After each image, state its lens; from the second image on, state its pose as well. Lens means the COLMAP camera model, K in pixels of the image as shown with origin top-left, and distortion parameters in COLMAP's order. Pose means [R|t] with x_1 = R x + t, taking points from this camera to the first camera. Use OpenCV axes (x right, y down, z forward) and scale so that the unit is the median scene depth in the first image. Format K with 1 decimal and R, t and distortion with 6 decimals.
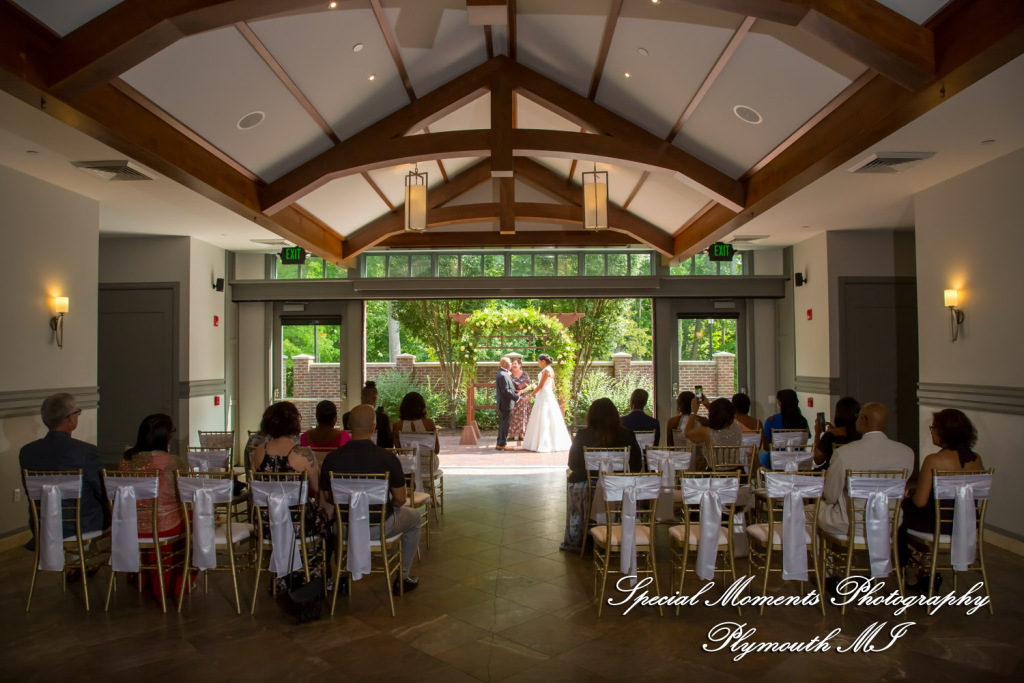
lens RADIAL K [[573.5, 0, 508.5], [0, 573.5, 349.2], [0, 0, 1]] dist [-0.002371, -0.000975]
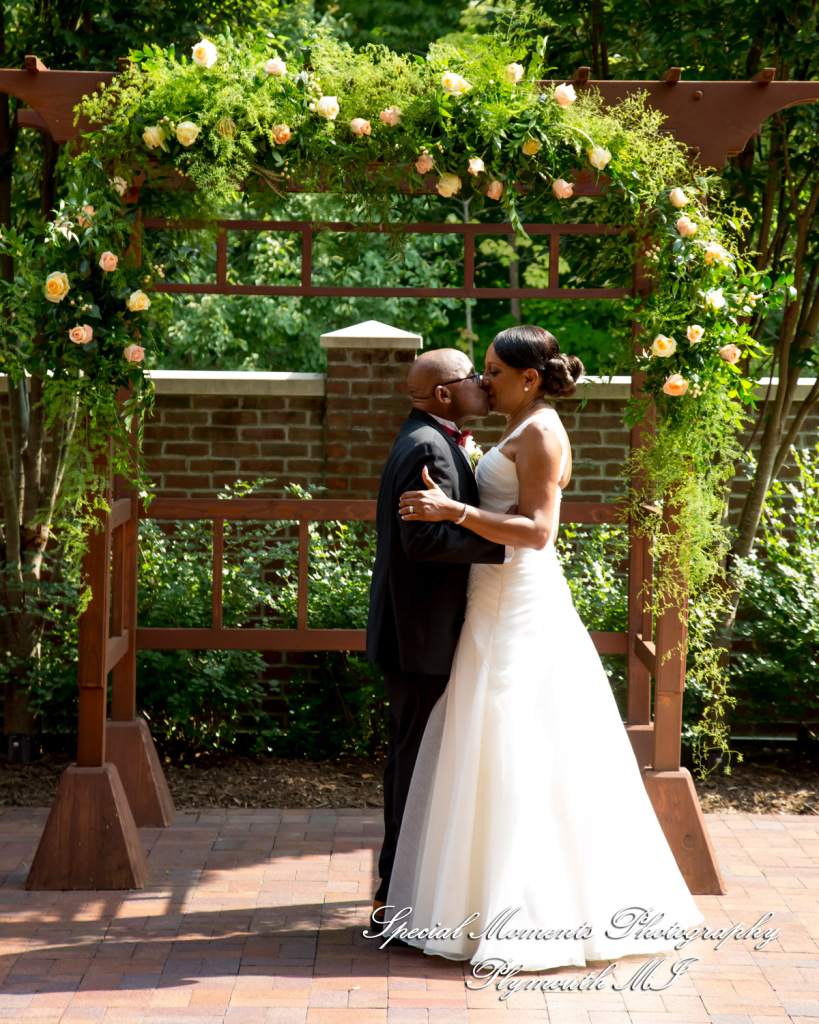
lens RADIAL K [[2559.9, 0, 414.2], [0, 2559.9, 445.3], [0, 0, 1]] dist [0.434758, 0.522919]
pose [[0.999444, 0.015358, 0.029579, -0.001065], [-0.016875, 0.998519, 0.051725, 0.003742], [-0.028741, -0.052195, 0.998223, 0.275032]]
